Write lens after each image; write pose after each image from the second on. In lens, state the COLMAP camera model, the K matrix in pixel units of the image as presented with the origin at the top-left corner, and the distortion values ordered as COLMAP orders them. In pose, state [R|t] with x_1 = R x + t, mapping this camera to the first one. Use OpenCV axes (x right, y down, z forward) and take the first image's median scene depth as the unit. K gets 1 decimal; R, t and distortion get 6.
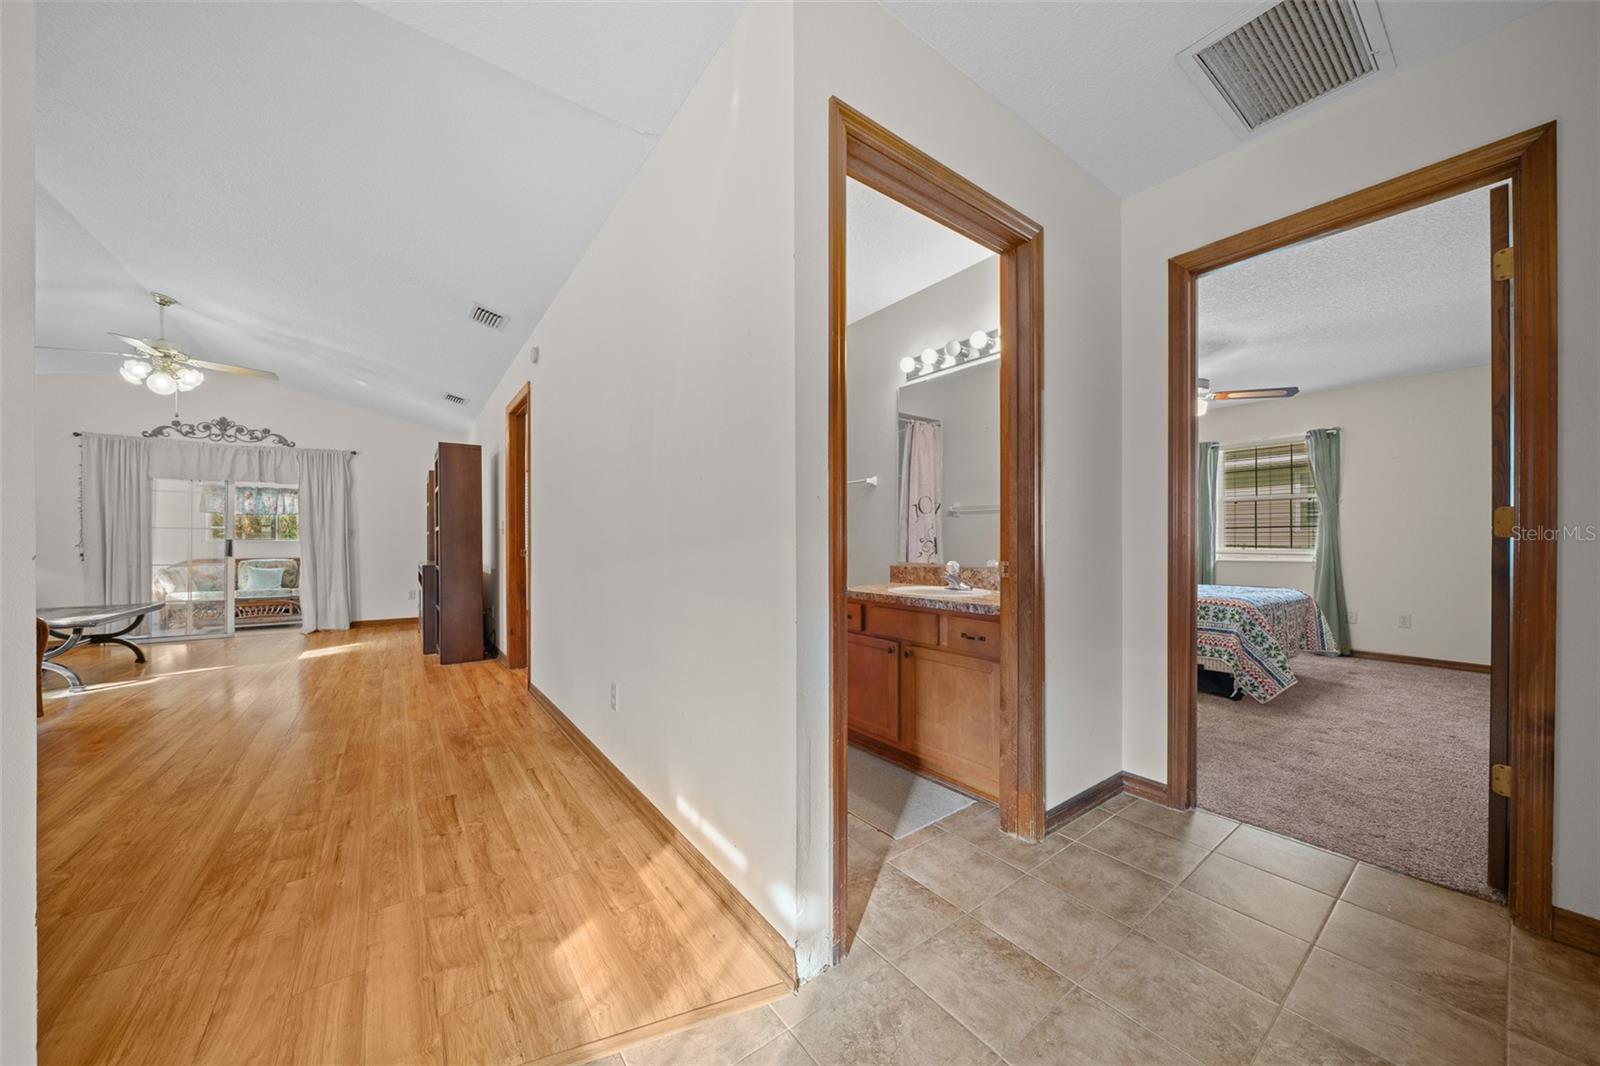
lens RADIAL K [[544.9, 0, 802.6], [0, 544.9, 543.2], [0, 0, 1]] dist [-0.013549, 0.000014]
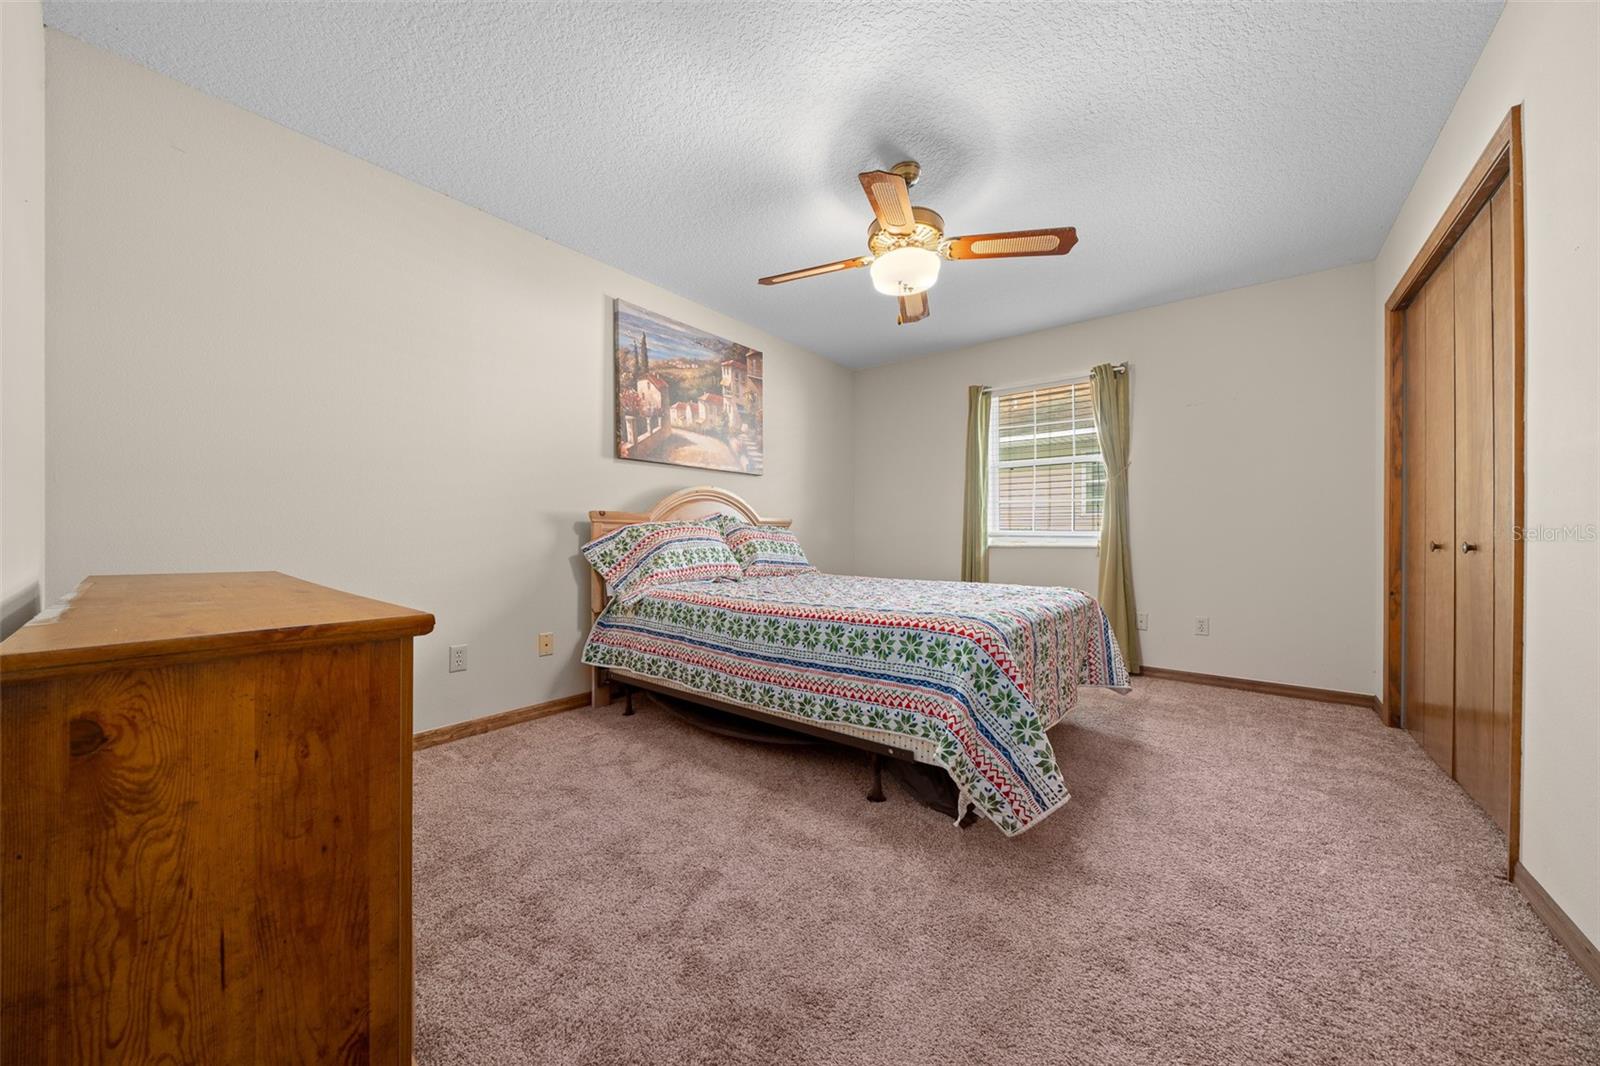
lens RADIAL K [[562.1, 0, 806.9], [0, 562.1, 529.9], [0, 0, 1]] dist [-0.007262, 0.000067]
pose [[0.961061, 0.004897, 0.276295, 0.521479], [-0.003756, 0.999982, -0.004662, 0.024821], [-0.276312, 0.003443, 0.961062, 0.549229]]
